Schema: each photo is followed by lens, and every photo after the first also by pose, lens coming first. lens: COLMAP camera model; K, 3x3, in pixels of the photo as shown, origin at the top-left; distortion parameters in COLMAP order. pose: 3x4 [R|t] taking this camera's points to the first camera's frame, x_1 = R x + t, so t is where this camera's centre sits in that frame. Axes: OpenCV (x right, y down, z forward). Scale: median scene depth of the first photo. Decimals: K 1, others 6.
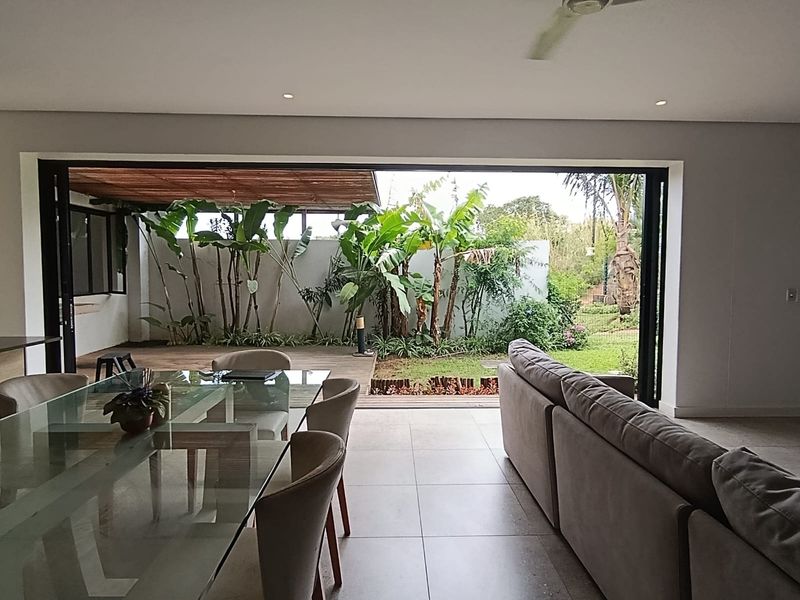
lens RADIAL K [[476.1, 0, 408.8], [0, 476.1, 296.6], [0, 0, 1]] dist [0.002658, 0.001069]
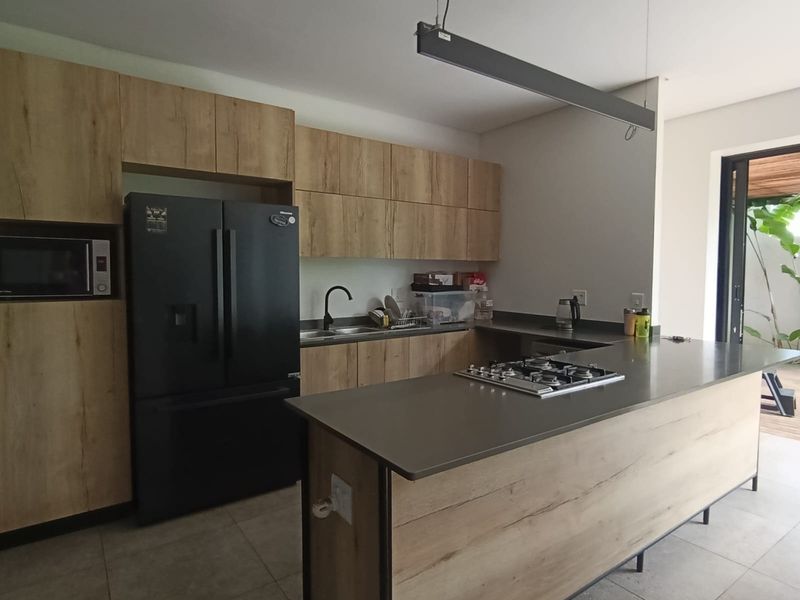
lens RADIAL K [[476.1, 0, 408.8], [0, 476.1, 296.6], [0, 0, 1]] dist [0.002658, 0.001069]
pose [[0.565440, 0.042230, -0.823708, -0.172004], [-0.047598, 0.998695, 0.018528, 0.001746], [0.823415, 0.028731, 0.566712, -0.024229]]
